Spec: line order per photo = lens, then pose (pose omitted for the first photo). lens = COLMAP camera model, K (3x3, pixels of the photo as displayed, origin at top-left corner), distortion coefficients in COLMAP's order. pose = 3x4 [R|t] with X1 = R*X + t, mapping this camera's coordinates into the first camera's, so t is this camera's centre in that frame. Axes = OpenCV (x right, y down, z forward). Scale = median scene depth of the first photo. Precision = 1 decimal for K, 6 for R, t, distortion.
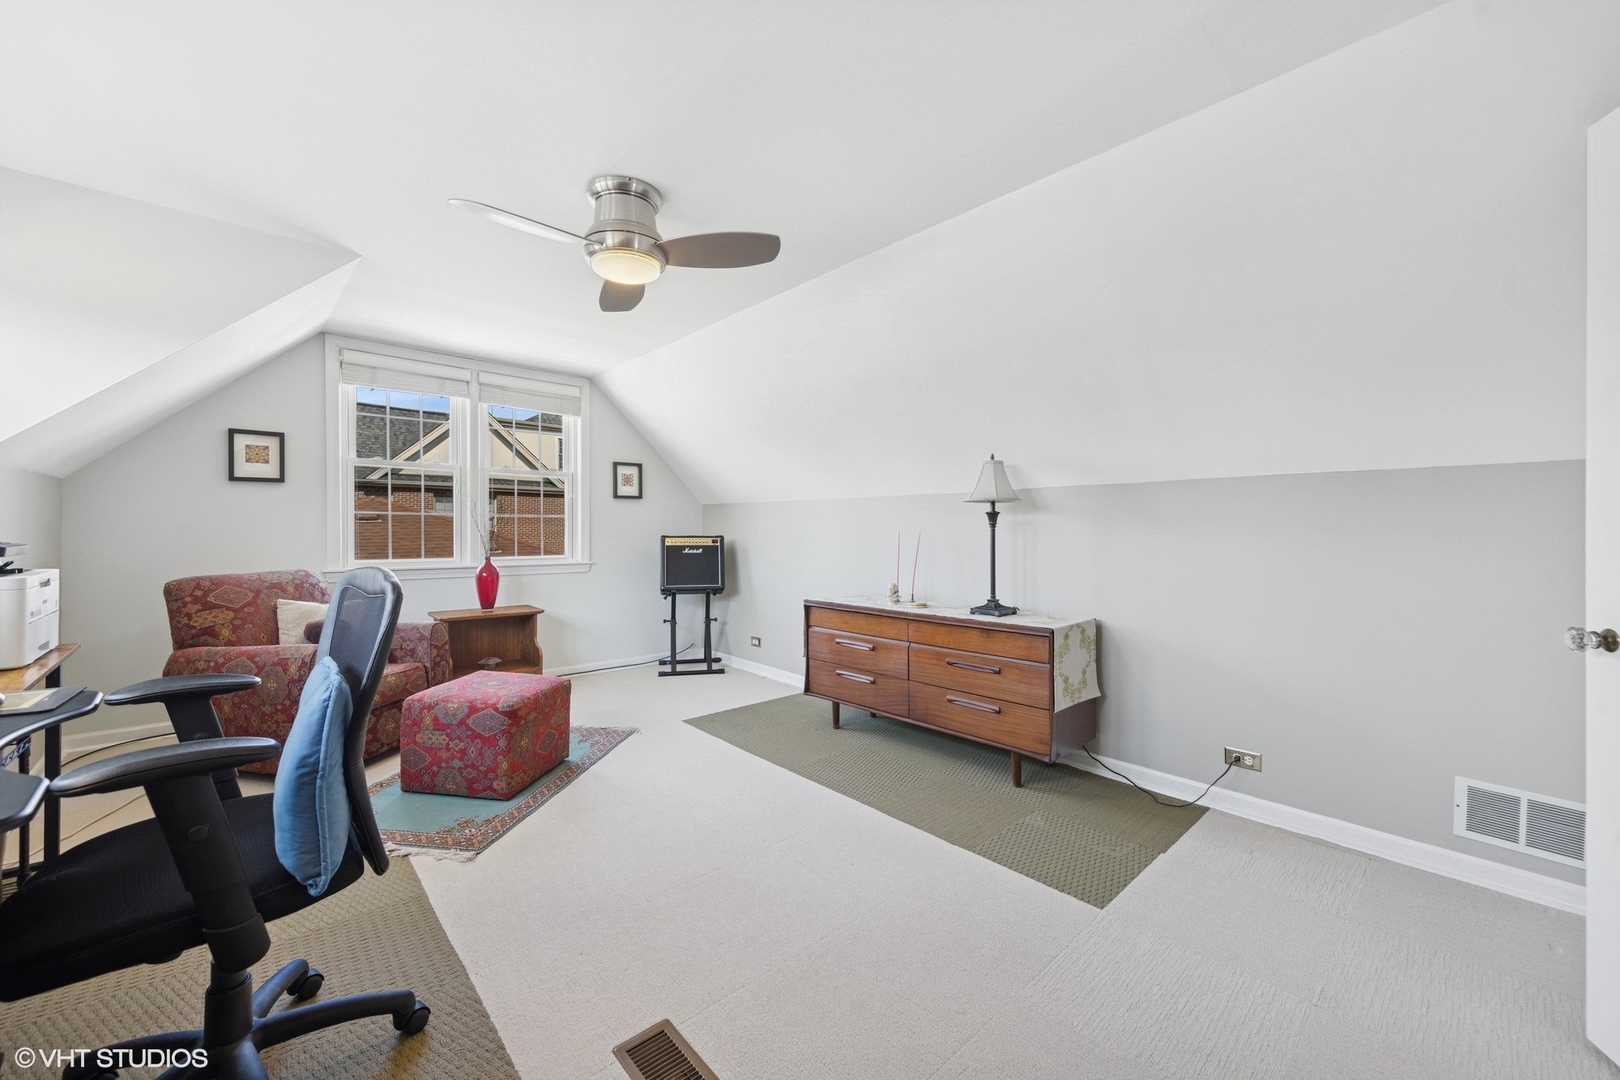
lens RADIAL K [[625.4, 0, 808.6], [0, 625.4, 540.5], [0, 0, 1]] dist [0.000437, 0.000066]
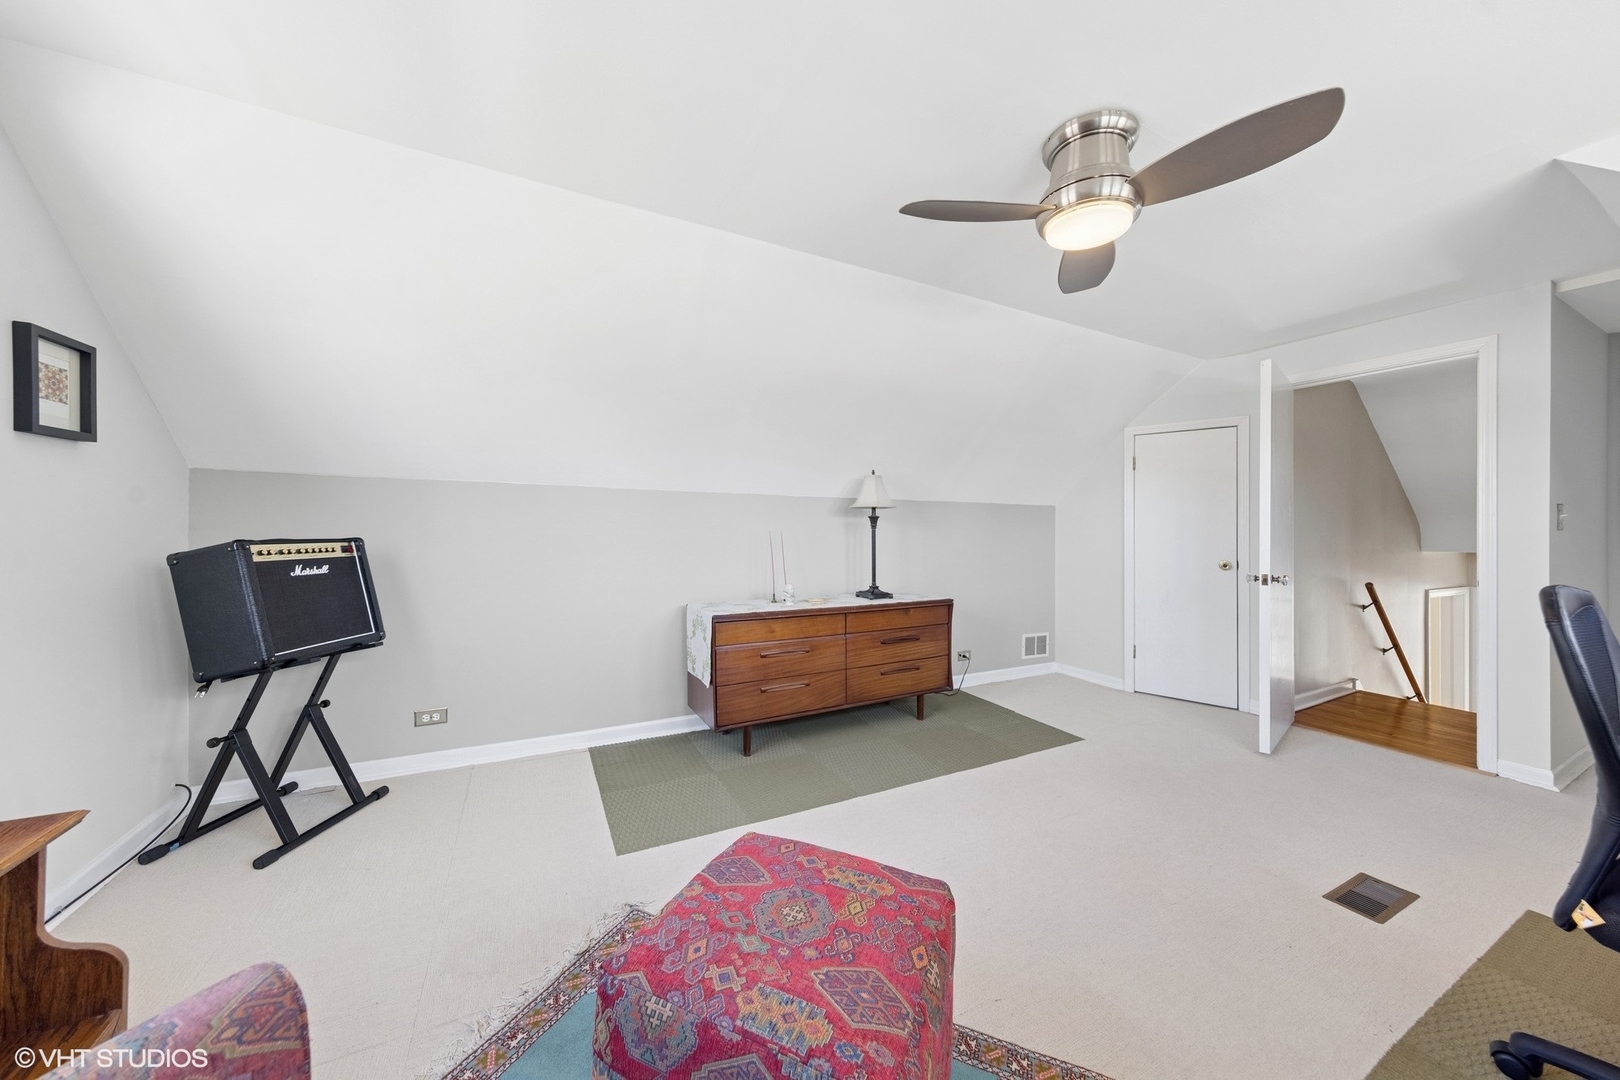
lens RADIAL K [[546.3, 0, 806.5], [0, 546.3, 528.7], [0, 0, 1]] dist [0.001158, -0.000009]
pose [[0.251144, -0.000272, 0.967950, -0.788339], [0.007034, 0.999974, -0.001544, -0.019263], [-0.967924, 0.007197, 0.251139, 0.844163]]
